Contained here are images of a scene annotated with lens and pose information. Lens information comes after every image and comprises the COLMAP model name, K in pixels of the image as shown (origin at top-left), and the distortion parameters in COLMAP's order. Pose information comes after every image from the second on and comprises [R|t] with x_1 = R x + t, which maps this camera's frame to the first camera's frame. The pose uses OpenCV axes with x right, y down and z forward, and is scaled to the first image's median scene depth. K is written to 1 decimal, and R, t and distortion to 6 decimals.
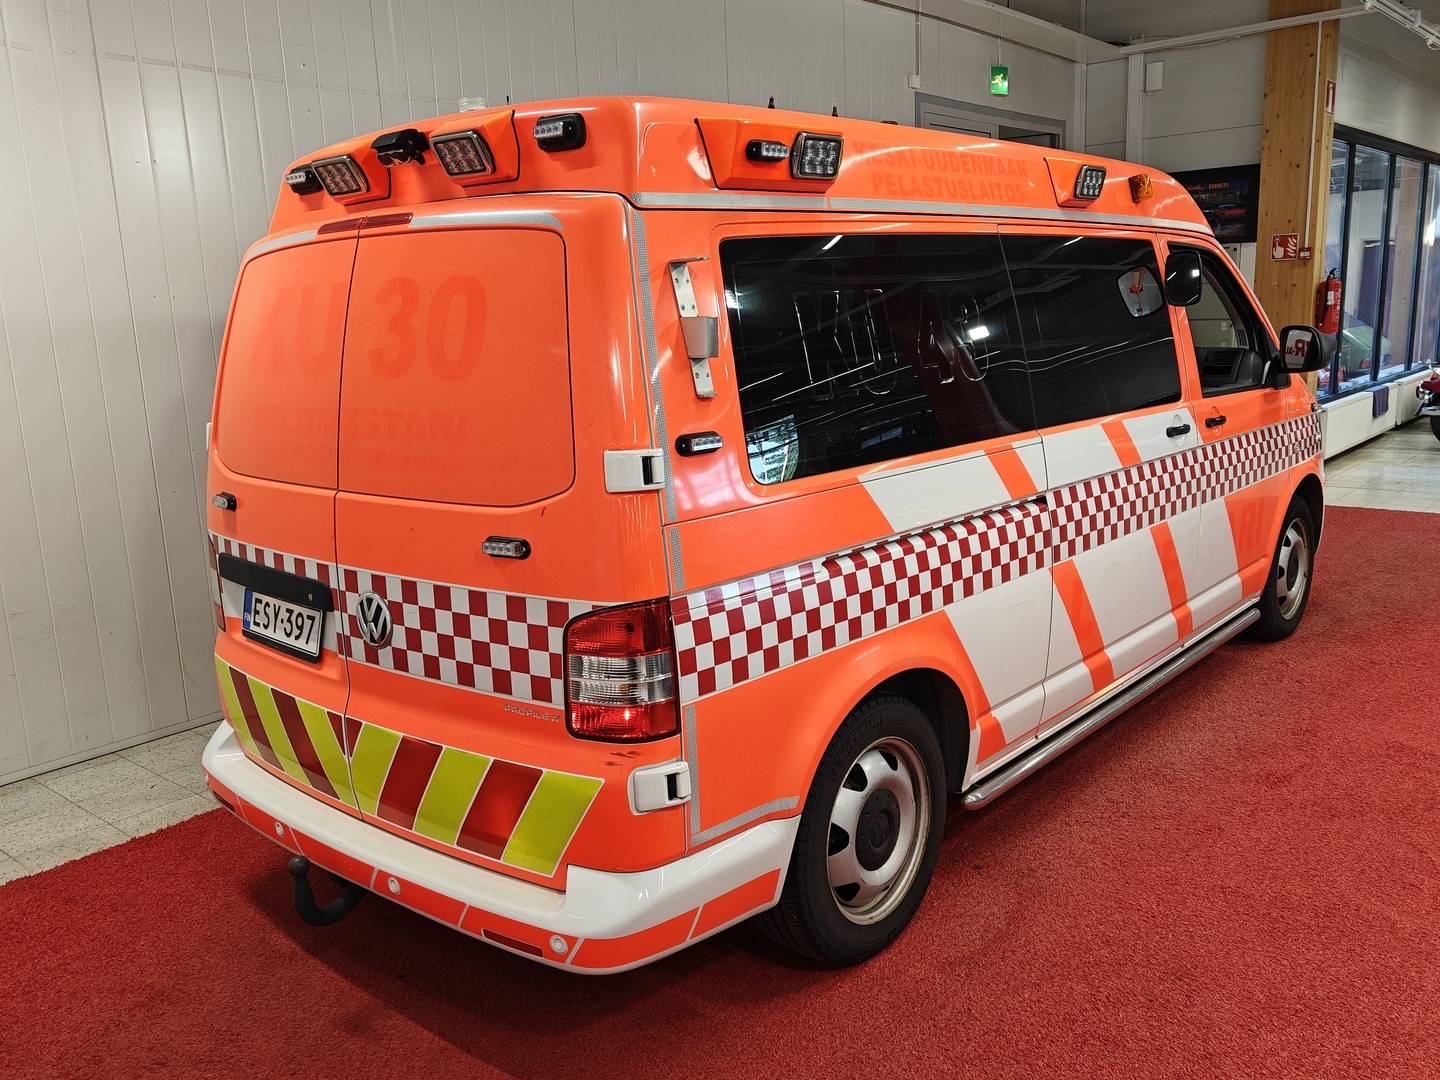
lens RADIAL K [[1194.6, 0, 715.2], [0, 1194.6, 534.5], [0, 0, 1]] dist [0.013811, -0.004407]
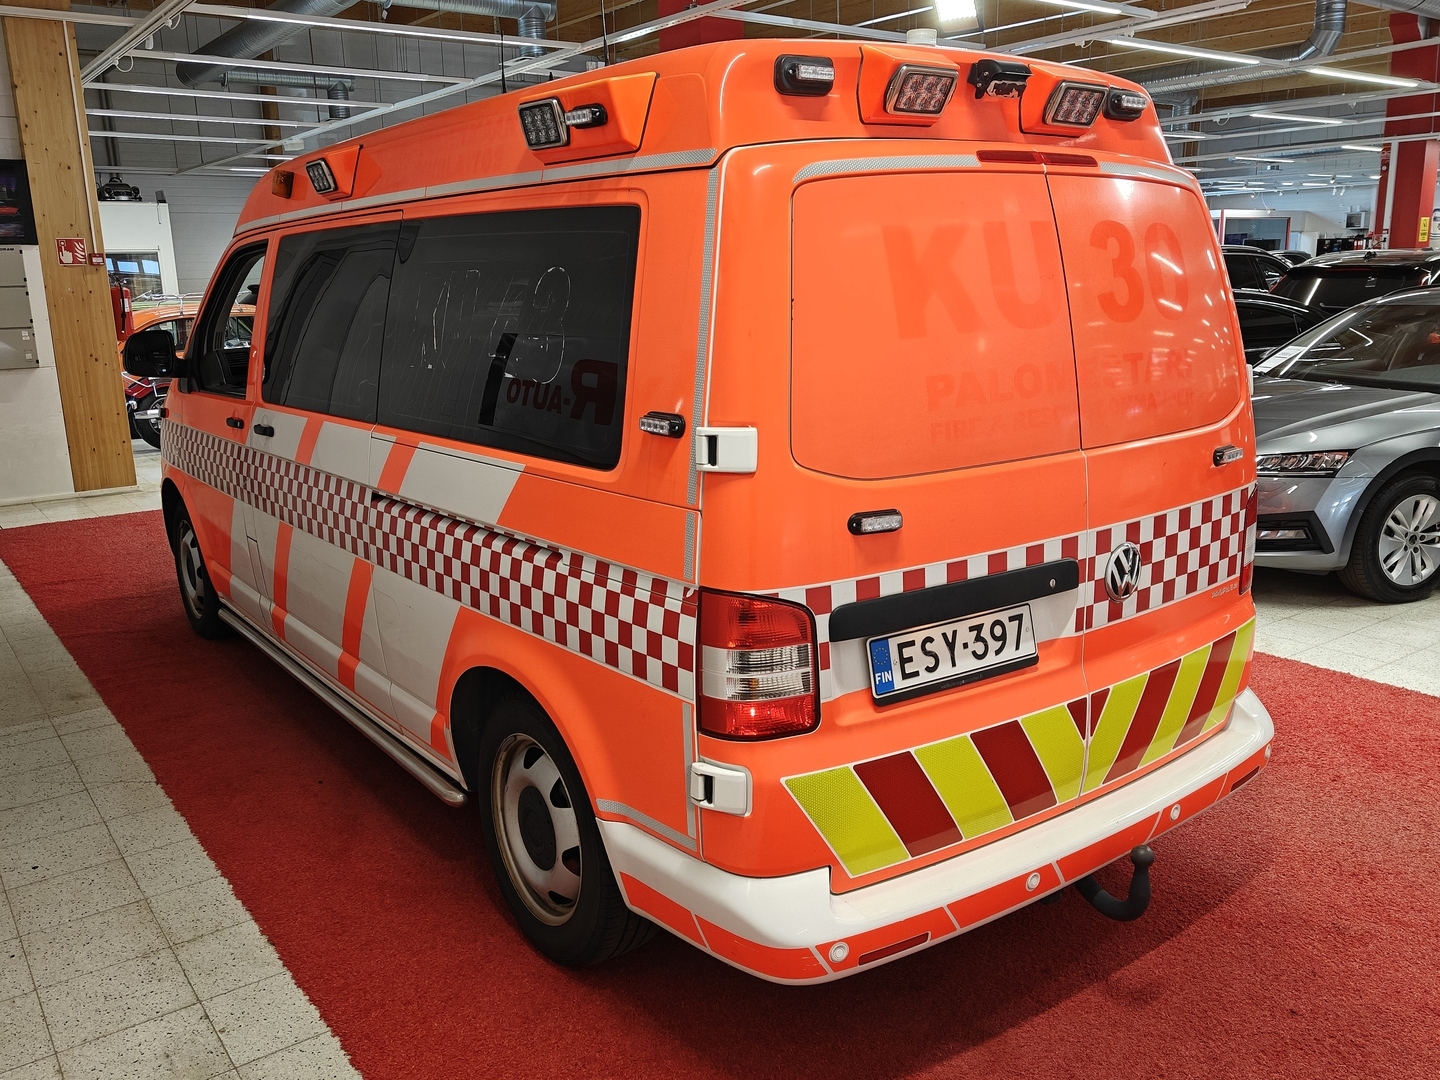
lens RADIAL K [[1194.6, 0, 715.2], [0, 1194.6, 534.5], [0, 0, 1]] dist [0.013811, -0.004407]
pose [[0.221337, -0.177705, 0.958869, -1.273639], [0.201844, 0.970313, 0.133234, -0.153602], [-0.954080, 0.164052, 0.250635, 1.055268]]
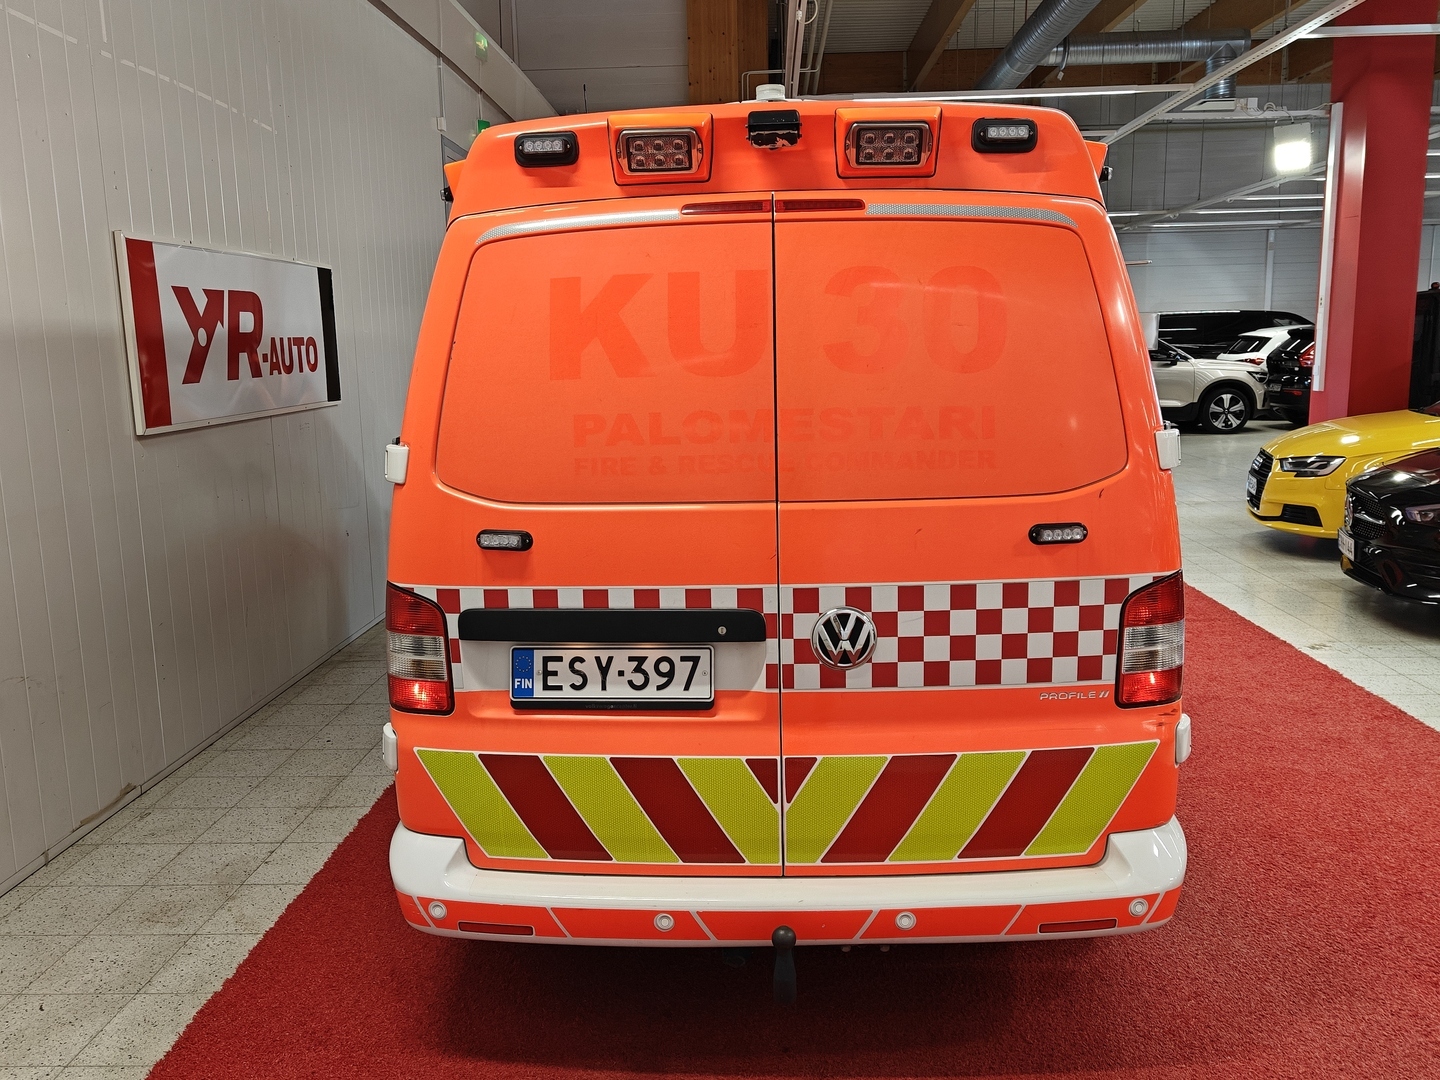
lens RADIAL K [[1184.1, 0, 737.5], [0, 1184.1, 546.2], [0, 0, 1]] dist [0.134647, -0.466573]
pose [[0.778612, -0.081363, 0.622208, -0.897150], [0.109796, 0.993926, -0.007426, -0.000908], [-0.617825, 0.074098, 0.782816, 0.330090]]
